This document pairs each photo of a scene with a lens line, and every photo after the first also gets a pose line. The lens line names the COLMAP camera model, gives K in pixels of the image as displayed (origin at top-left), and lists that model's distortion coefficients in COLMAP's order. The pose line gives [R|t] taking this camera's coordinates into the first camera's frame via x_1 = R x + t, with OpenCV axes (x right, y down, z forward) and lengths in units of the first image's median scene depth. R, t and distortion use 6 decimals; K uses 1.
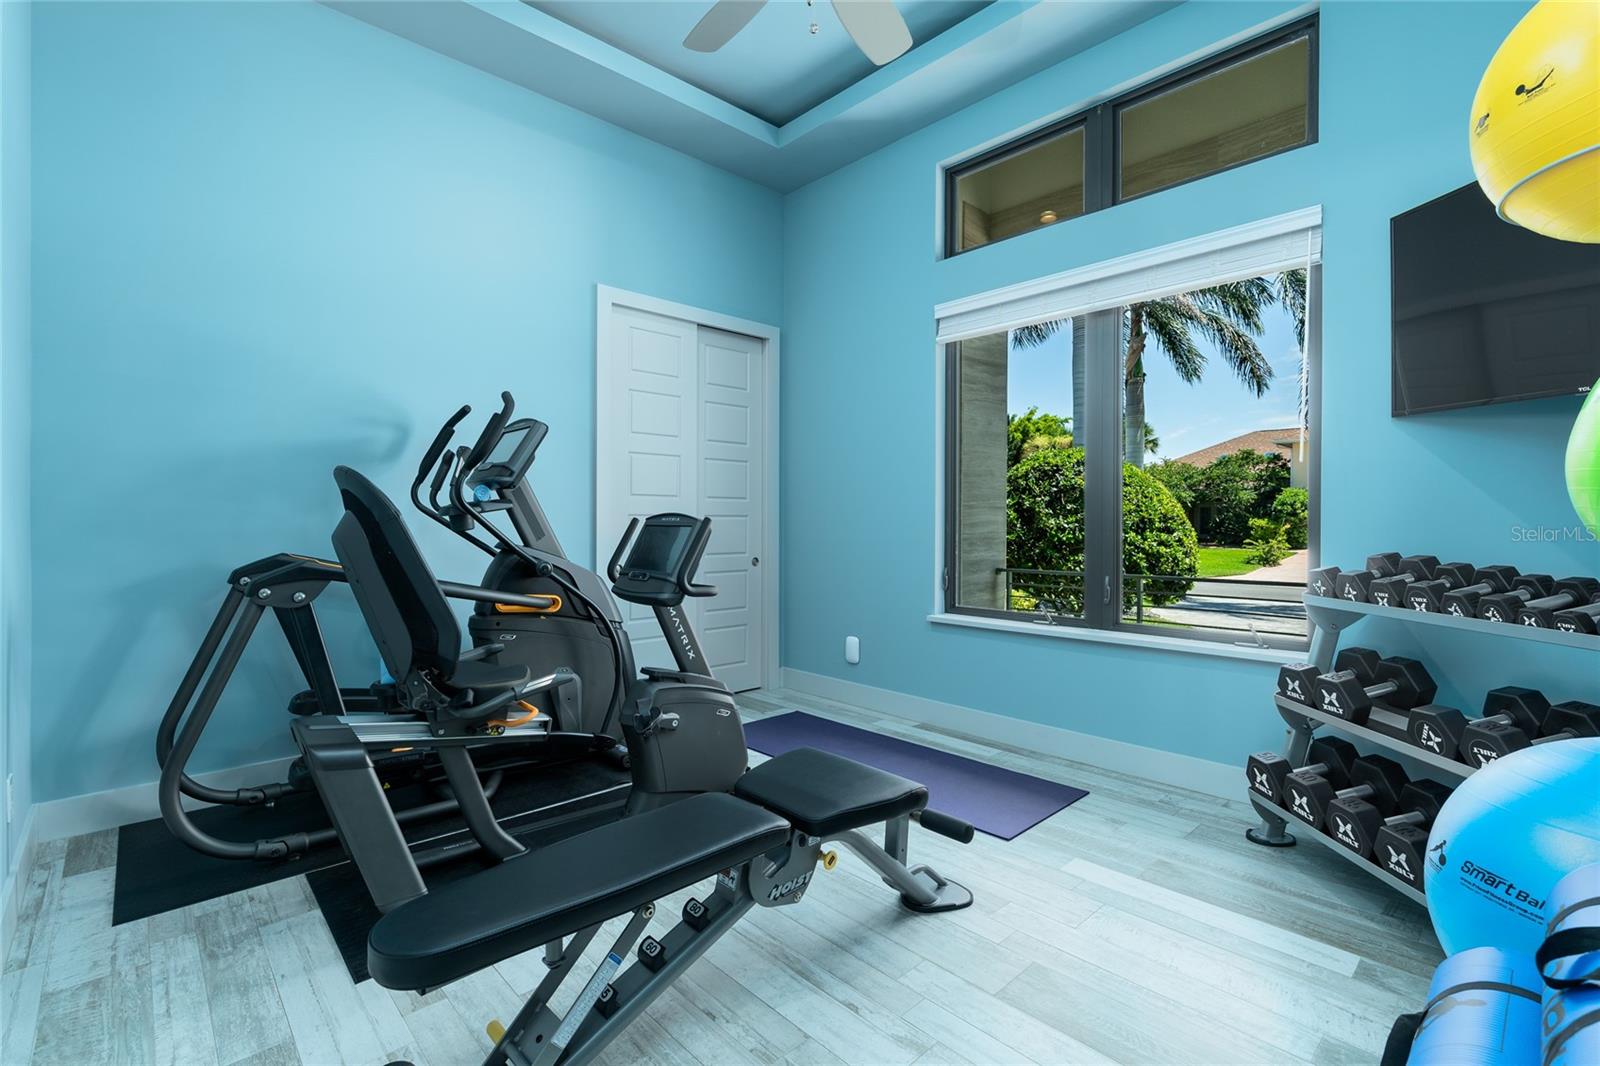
lens RADIAL K [[721.6, 0, 813.3], [0, 721.6, 534.2], [0, 0, 1]] dist [-0.010599, 0.001183]
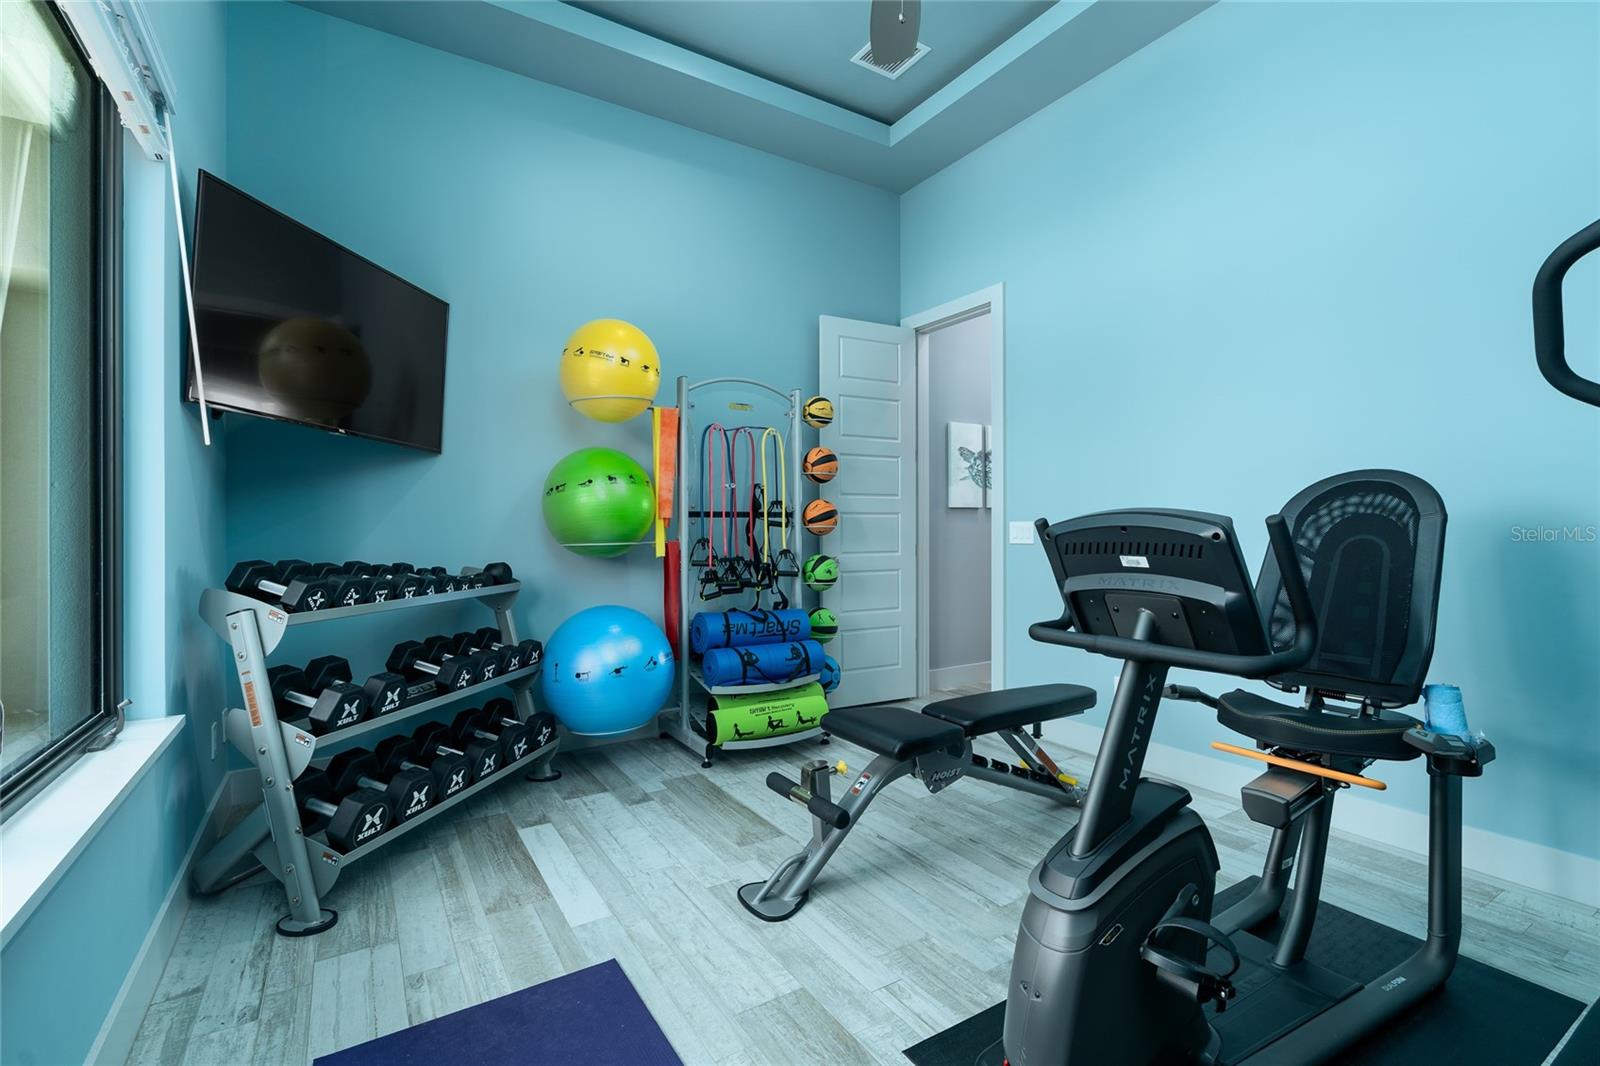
lens RADIAL K [[721.6, 0, 813.3], [0, 721.6, 534.2], [0, 0, 1]] dist [-0.010599, 0.001183]
pose [[-0.981018, 0.004243, 0.193871, -0.083524], [0.009934, 0.999548, 0.028389, -0.030699], [-0.193663, 0.029776, -0.980616, 1.973005]]
